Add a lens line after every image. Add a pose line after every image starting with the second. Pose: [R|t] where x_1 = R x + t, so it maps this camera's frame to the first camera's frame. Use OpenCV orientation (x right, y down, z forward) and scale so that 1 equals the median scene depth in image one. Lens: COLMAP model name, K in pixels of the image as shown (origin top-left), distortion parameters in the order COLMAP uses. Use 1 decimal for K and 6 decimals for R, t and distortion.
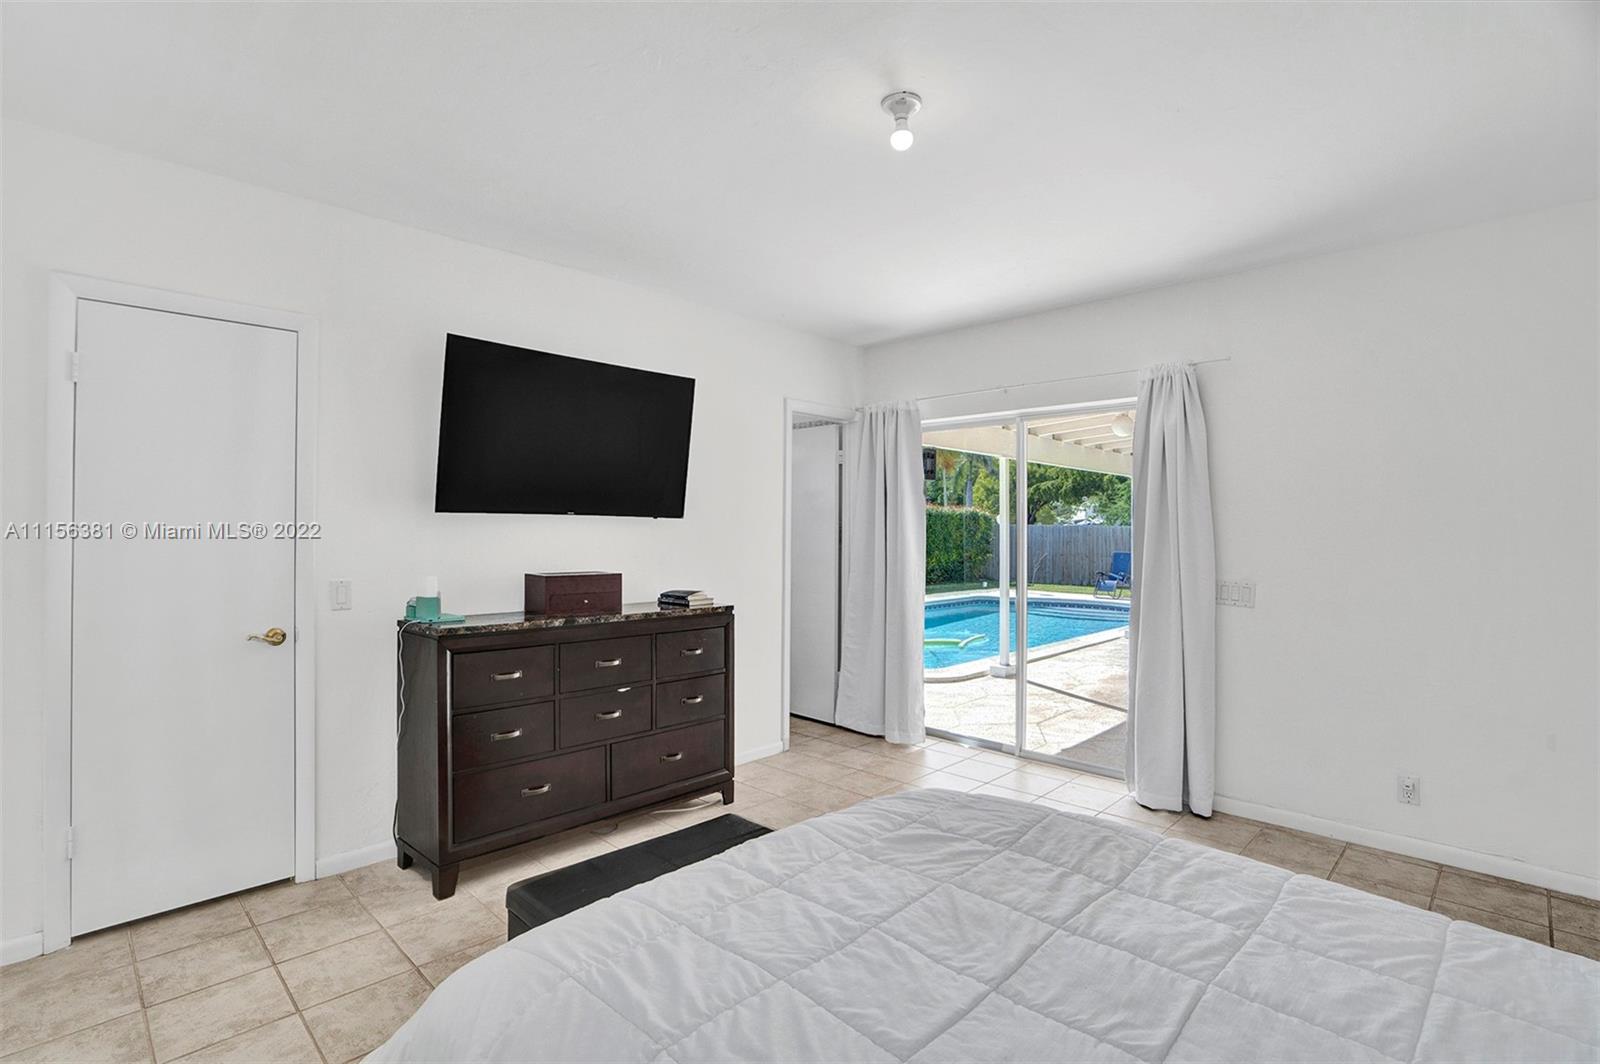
lens RADIAL K [[746.4, 0, 814.9], [0, 746.4, 530.8], [0, 0, 1]] dist [-0.023891, 0.001693]
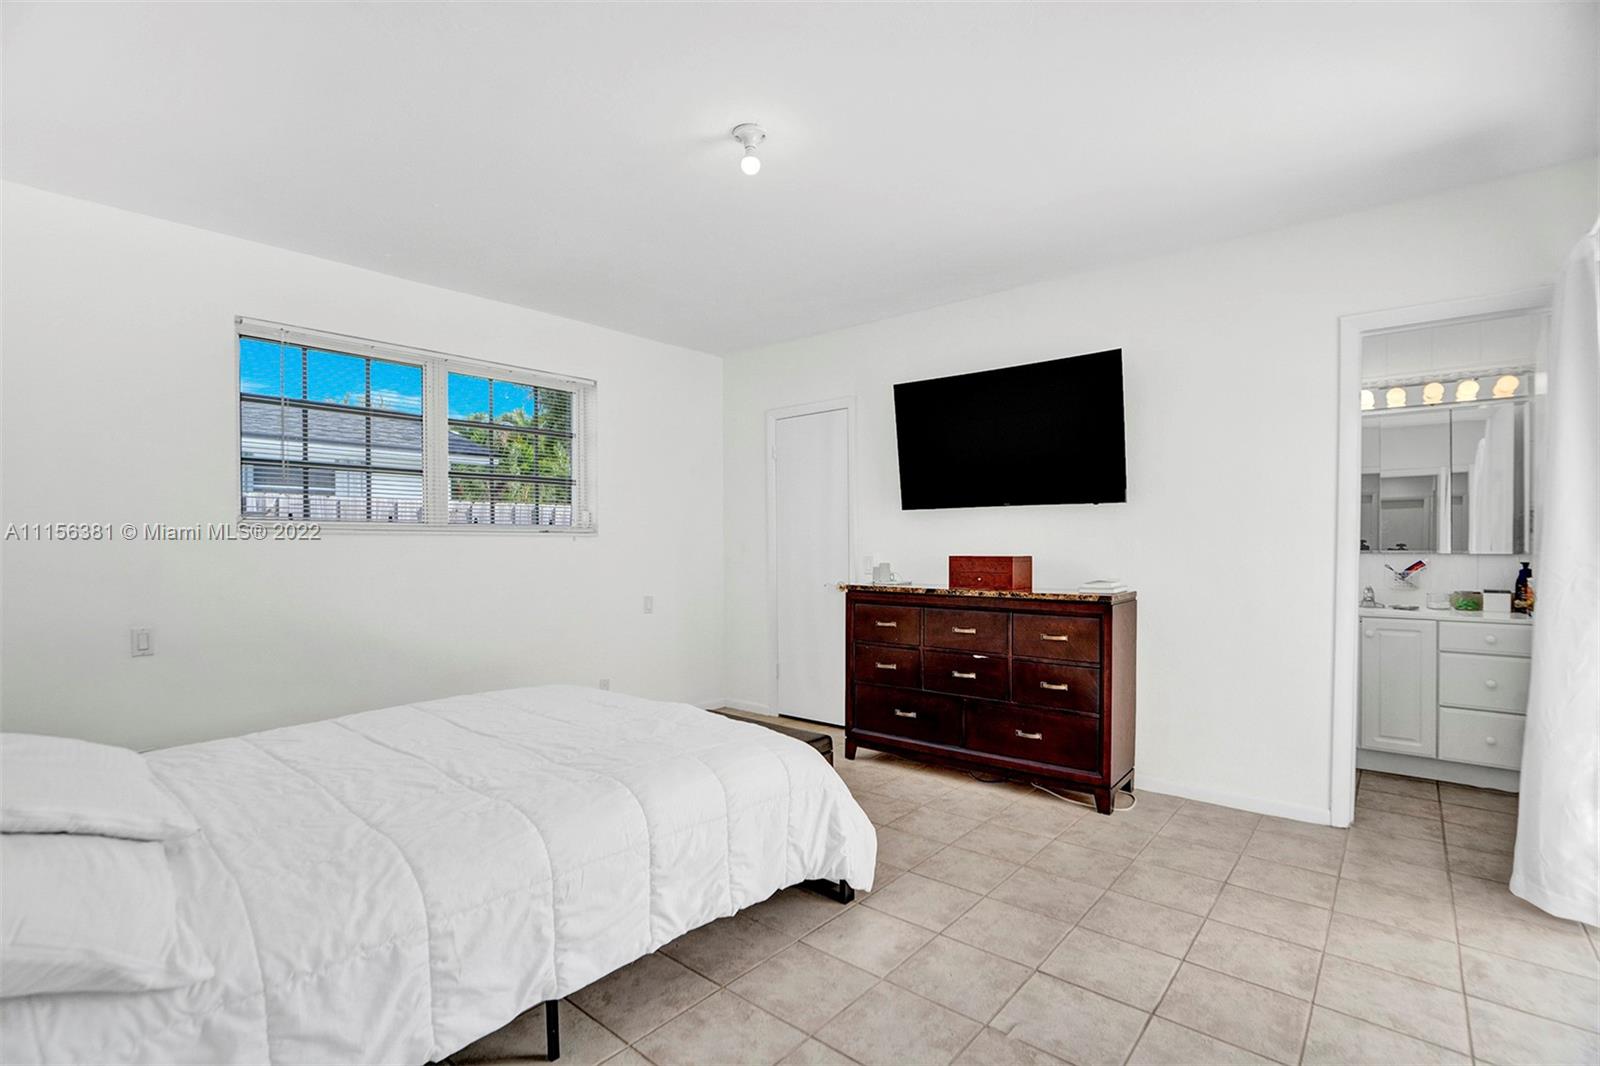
lens RADIAL K [[746.4, 0, 802.1], [0, 746.4, 542.6], [0, 0, 1]] dist [-0.023891, 0.001693]
pose [[0.073736, -0.001123, -0.997277, 0.830219], [0.010854, 0.999941, -0.000323, 0.034887], [0.997219, -0.010801, 0.073744, 0.623622]]
